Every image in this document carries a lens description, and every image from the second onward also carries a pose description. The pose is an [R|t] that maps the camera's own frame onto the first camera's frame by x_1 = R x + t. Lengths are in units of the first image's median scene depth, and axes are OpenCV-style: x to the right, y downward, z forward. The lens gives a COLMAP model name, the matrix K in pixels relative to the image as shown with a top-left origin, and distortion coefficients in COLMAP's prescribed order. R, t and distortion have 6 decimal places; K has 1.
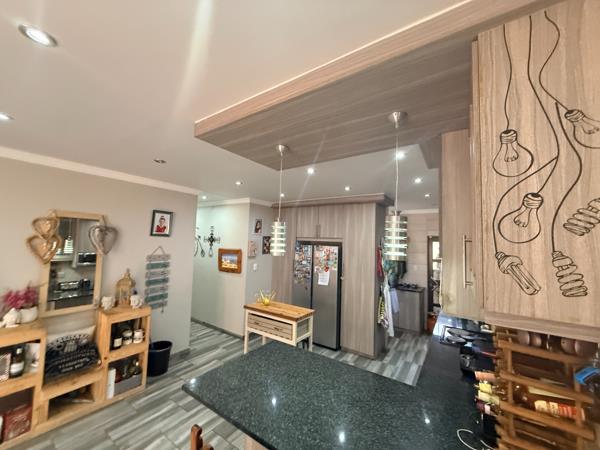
lens RADIAL K [[240.5, 0, 298.9], [0, 240.5, 223.6], [0, 0, 1]] dist [-0.001552, -0.000299]
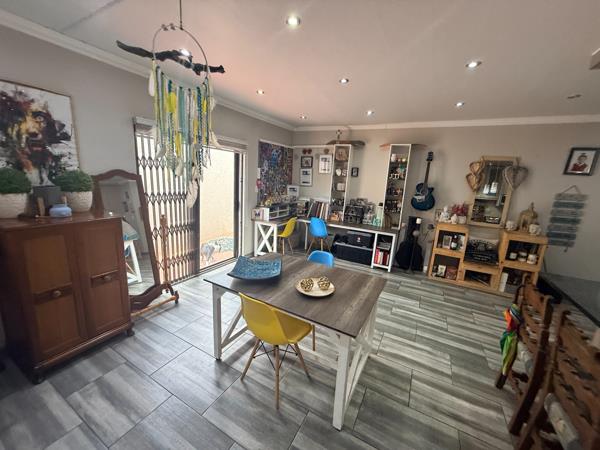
lens RADIAL K [[240.5, 0, 299.0], [0, 240.5, 223.4], [0, 0, 1]] dist [-0.001552, -0.000299]
pose [[0.098103, 0.170001, -0.980549, 0.370227], [0.016809, 0.984878, 0.172433, 0.073131], [0.995034, -0.033398, 0.093762, -0.266748]]
